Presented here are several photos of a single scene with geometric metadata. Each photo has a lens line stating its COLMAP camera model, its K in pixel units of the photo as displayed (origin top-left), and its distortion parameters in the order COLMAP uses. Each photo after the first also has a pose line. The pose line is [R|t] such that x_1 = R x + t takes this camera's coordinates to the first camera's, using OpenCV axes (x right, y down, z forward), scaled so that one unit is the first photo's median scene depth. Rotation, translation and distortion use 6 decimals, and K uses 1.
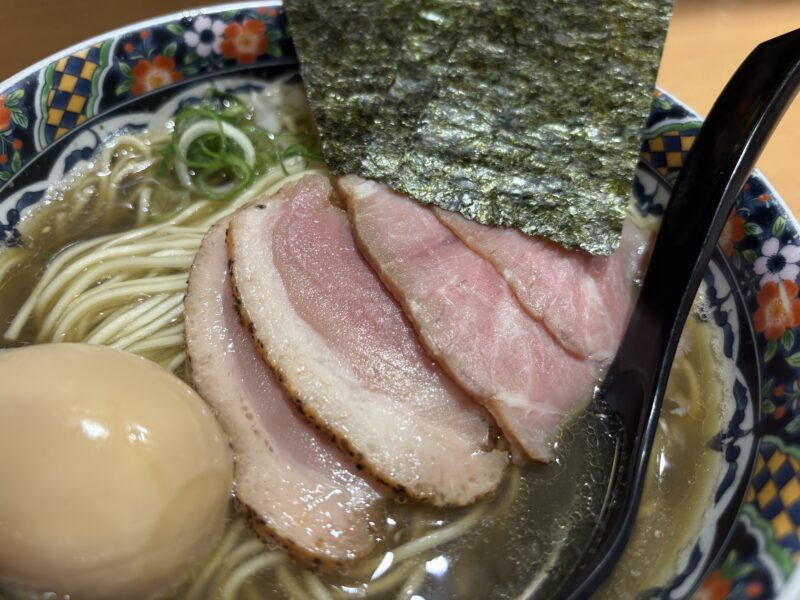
lens RADIAL K [[663.5, 0, 393.5], [0, 663.5, 295.2], [0, 0, 1]] dist [-0.047615, 0.024393]
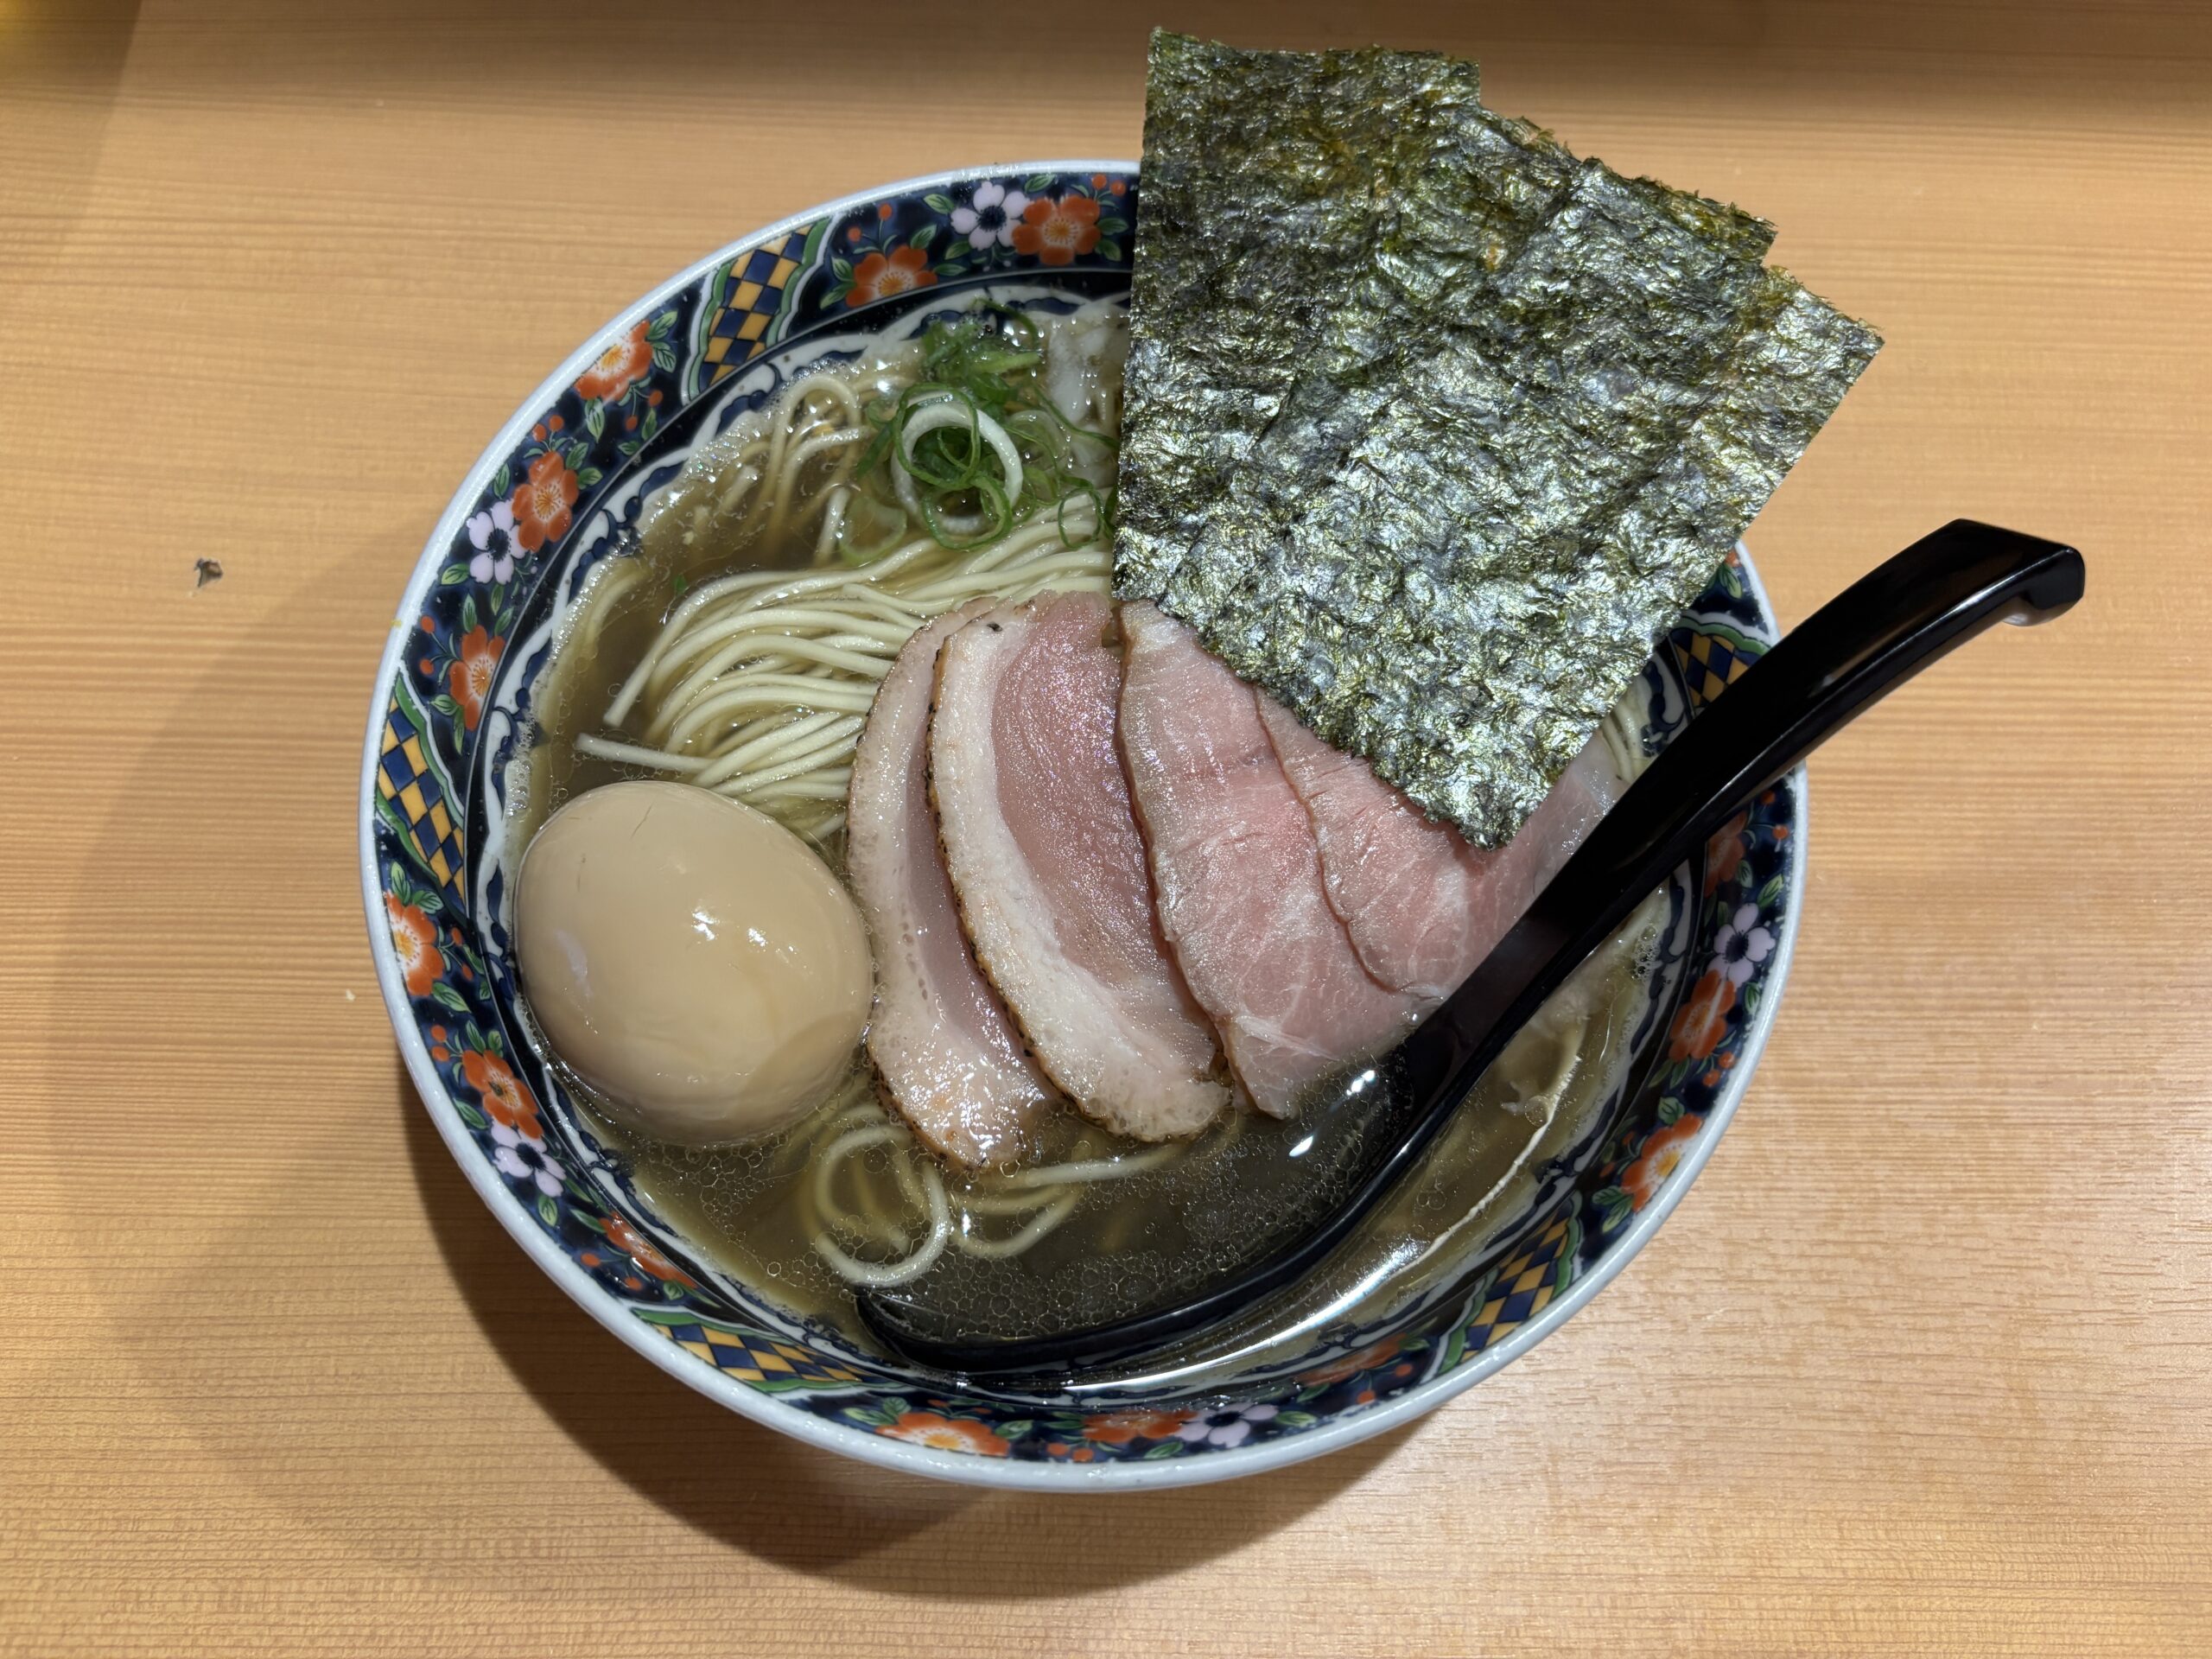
lens RADIAL K [[1834.6, 0, 1098.8], [0, 1834.6, 869.4], [0, 0, 1]] dist [-0.047615, 0.024393]
pose [[0.949947, 0.281477, -0.135540, 0.181332], [-0.222220, 0.913746, 0.340128, -0.481347], [0.219587, -0.292984, 0.930560, -0.629933]]
